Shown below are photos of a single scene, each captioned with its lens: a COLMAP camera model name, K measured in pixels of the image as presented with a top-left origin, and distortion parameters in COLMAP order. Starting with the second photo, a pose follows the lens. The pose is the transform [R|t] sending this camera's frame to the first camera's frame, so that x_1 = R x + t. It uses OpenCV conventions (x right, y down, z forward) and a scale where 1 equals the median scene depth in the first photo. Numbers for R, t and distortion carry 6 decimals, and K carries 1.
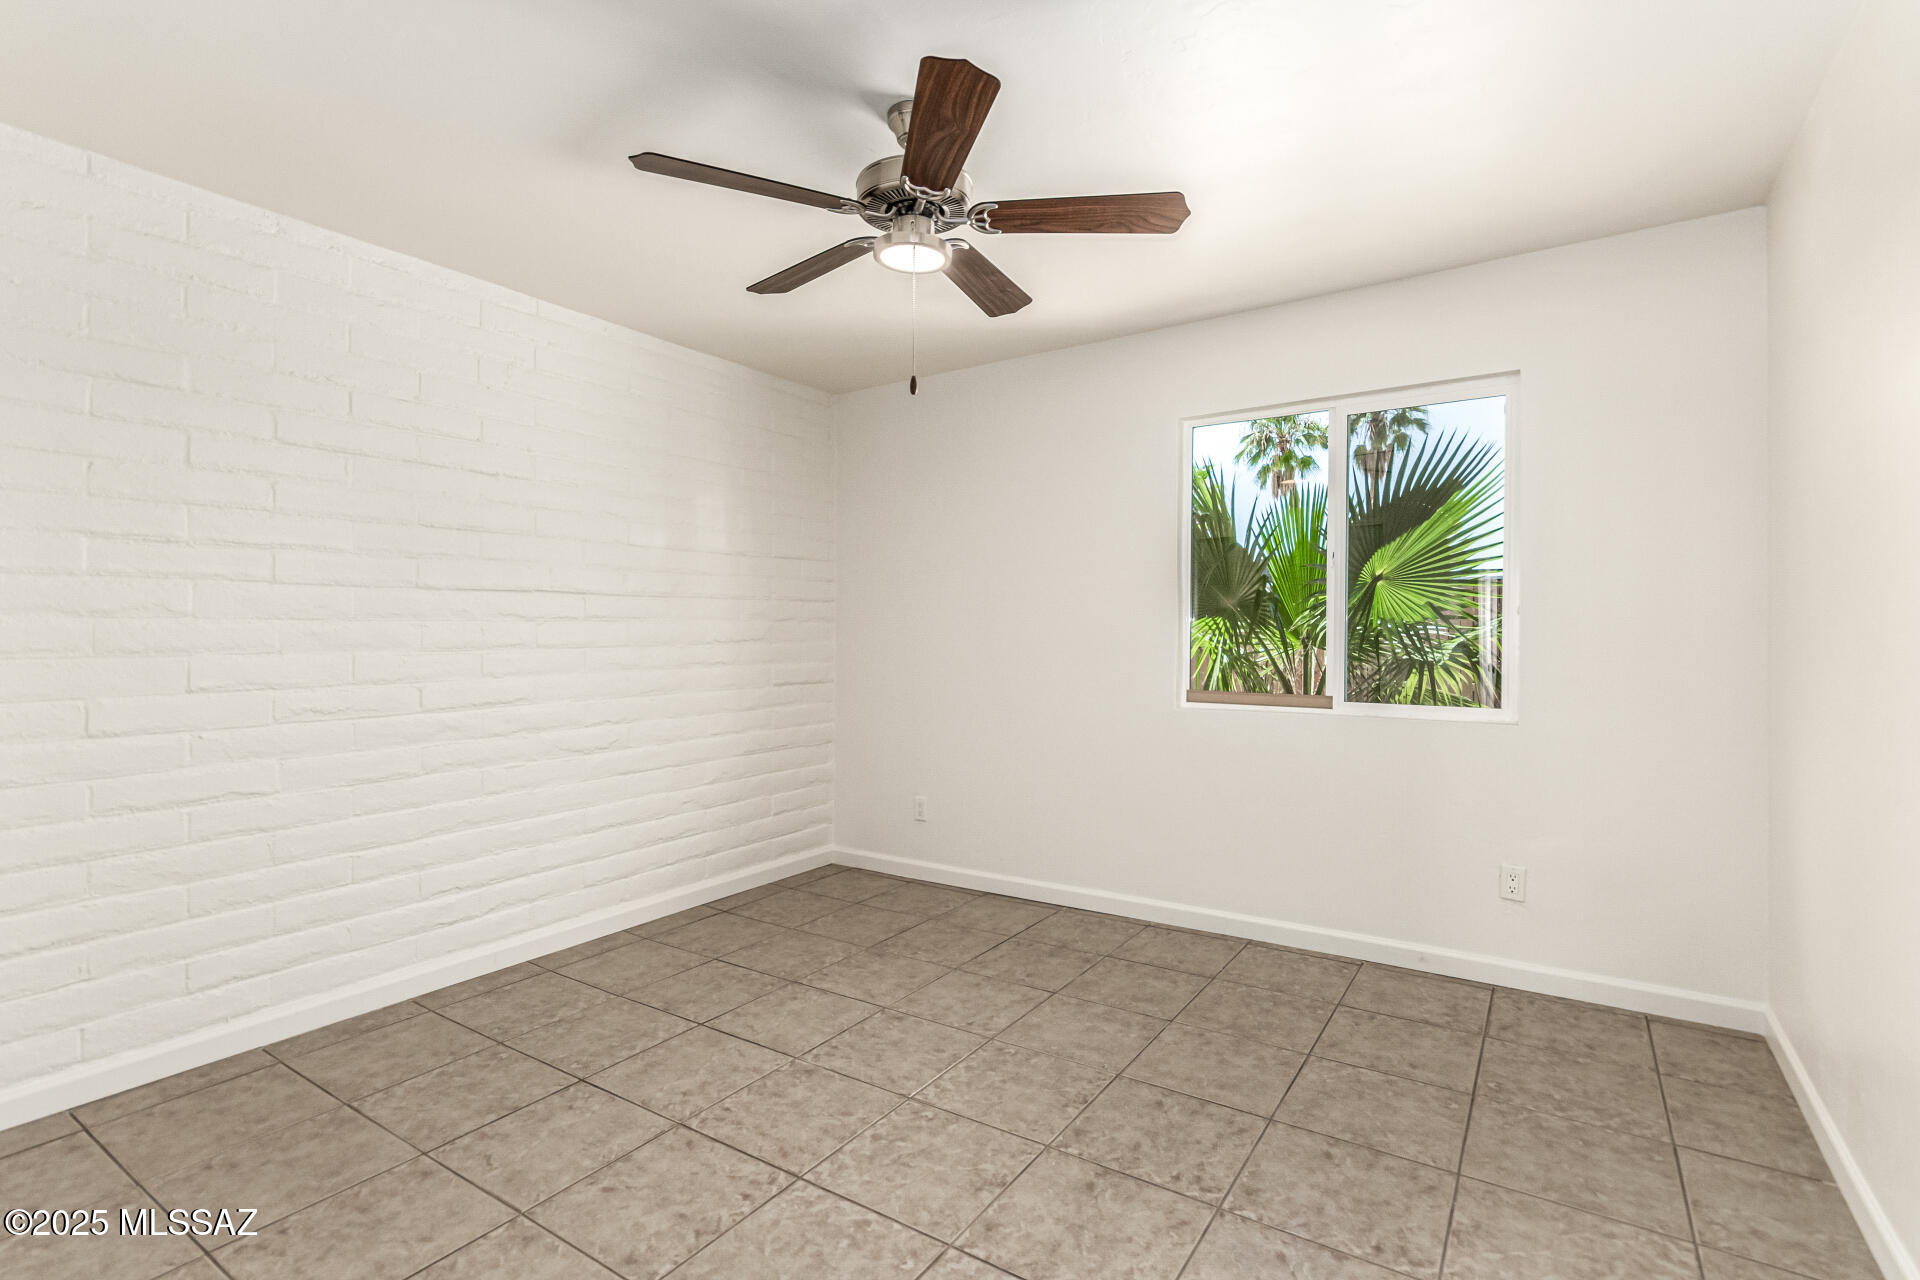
lens RADIAL K [[895.8, 0, 959.5], [0, 895.8, 642.7], [0, 0, 1]] dist [0.005662, 0.001087]
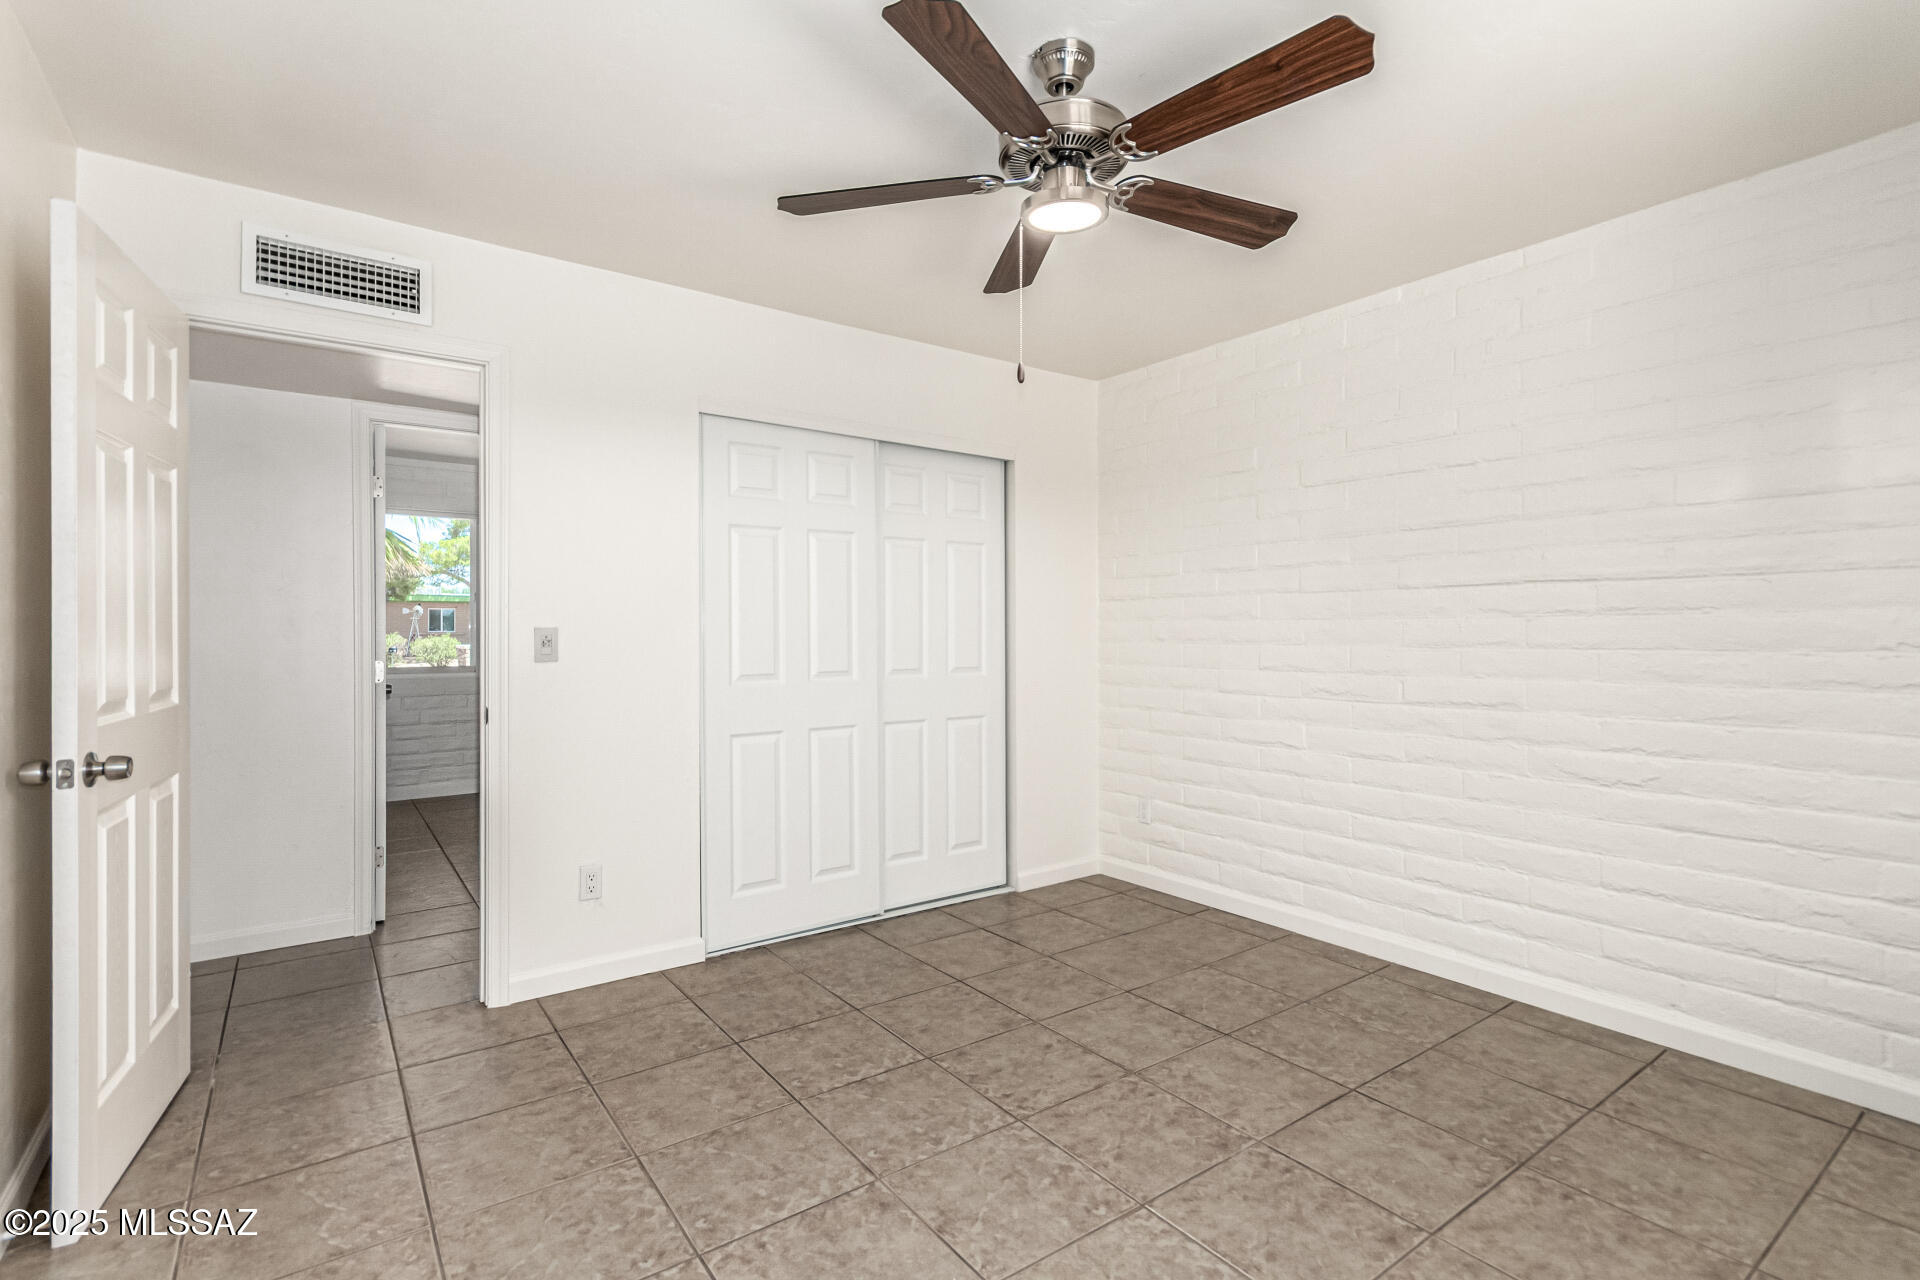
lens RADIAL K [[895.8, 0, 964.8], [0, 895.8, 633.6], [0, 0, 1]] dist [0.005662, 0.001087]
pose [[-0.342727, 0.007464, -0.939405, 0.746292], [-0.008163, 0.999907, 0.010923, -0.017330], [0.939399, 0.011412, -0.342634, 1.101392]]
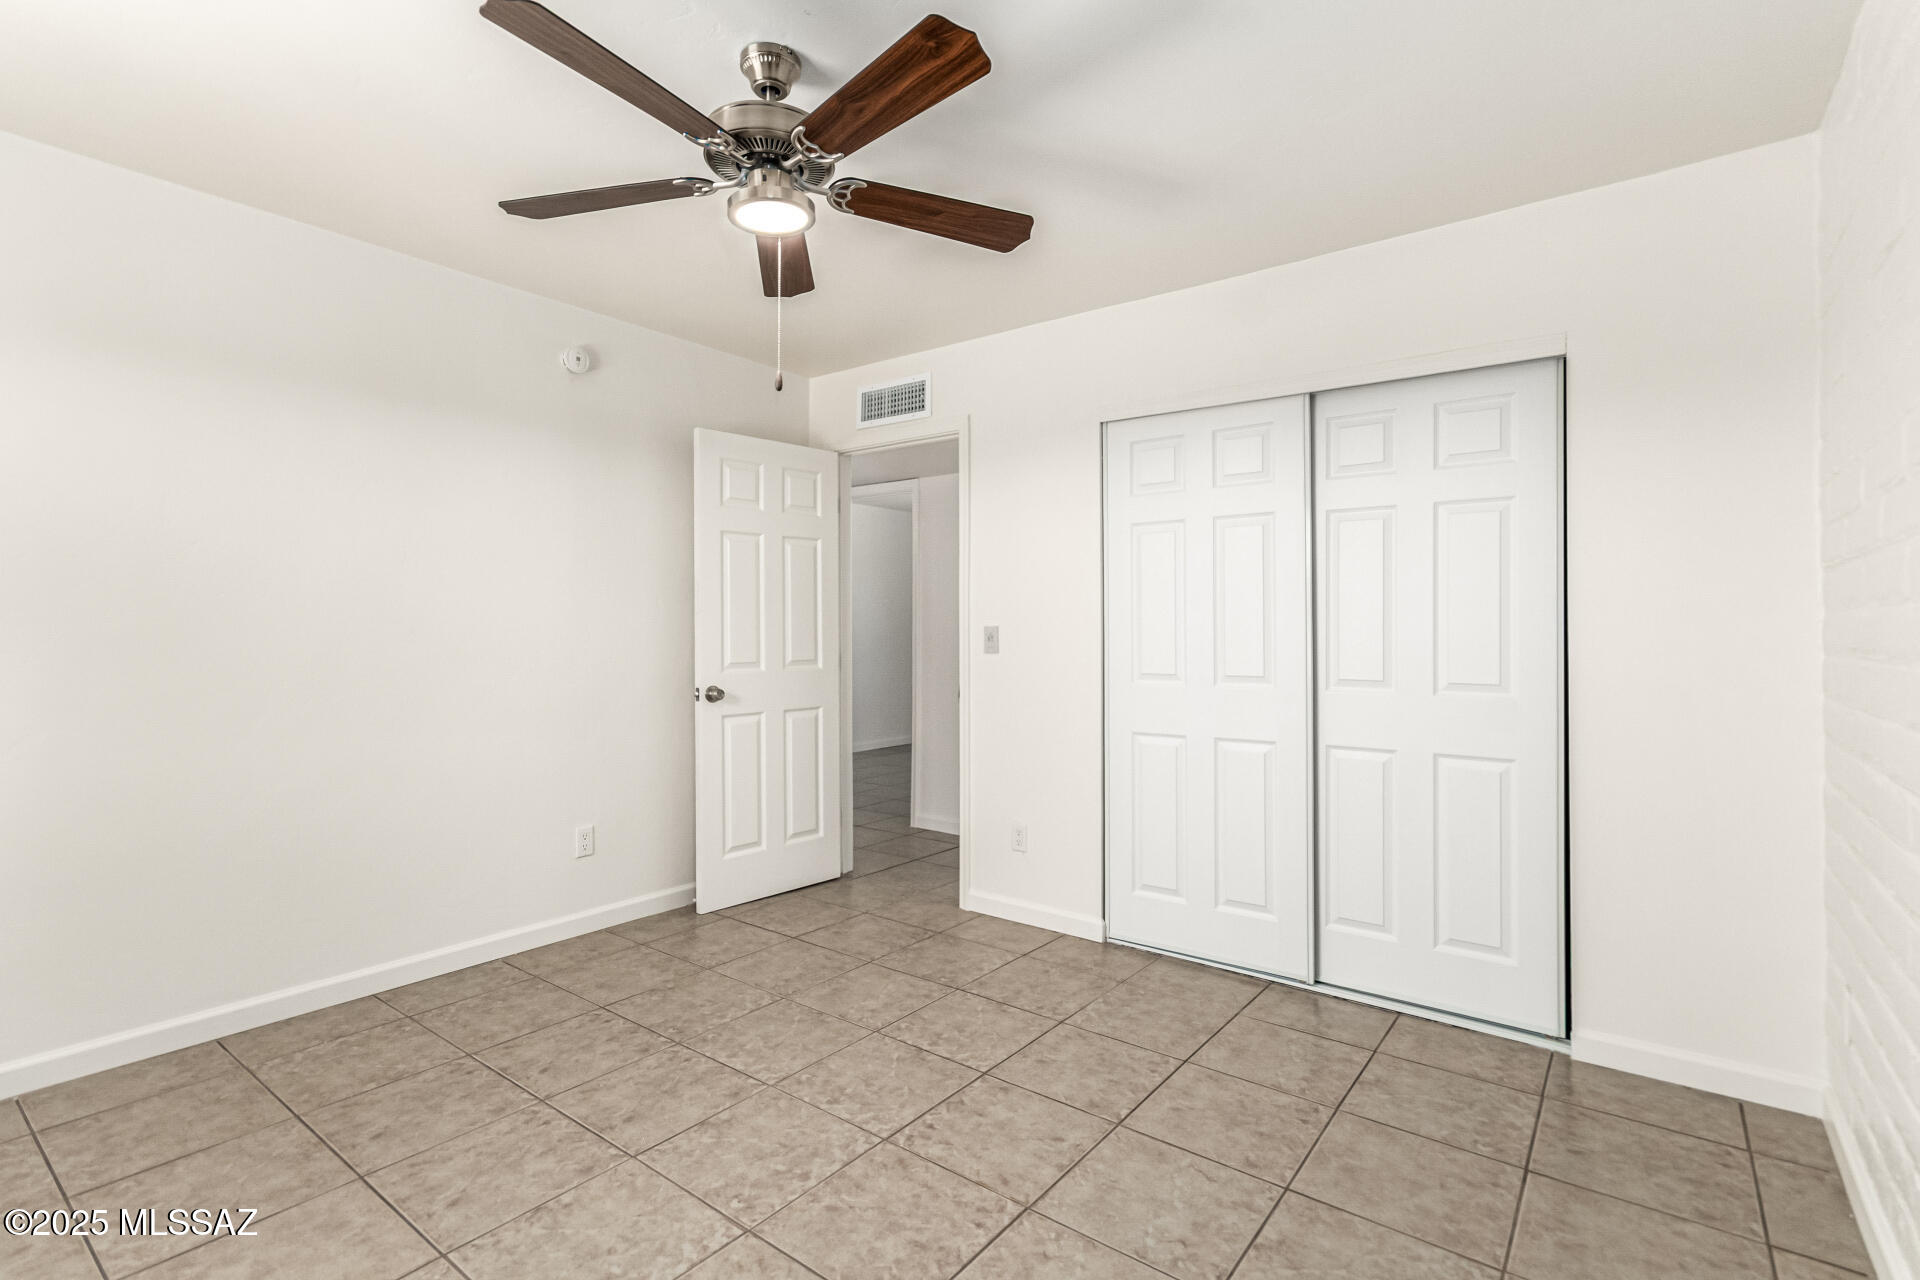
lens RADIAL K [[895.8, 0, 958.0], [0, 895.8, 634.9], [0, 0, 1]] dist [0.005662, 0.001087]
pose [[-0.997881, 0.001015, 0.065054, -0.281230], [0.002037, 0.999876, 0.015644, -0.017246], [-0.065030, 0.015743, -0.997759, 1.721124]]
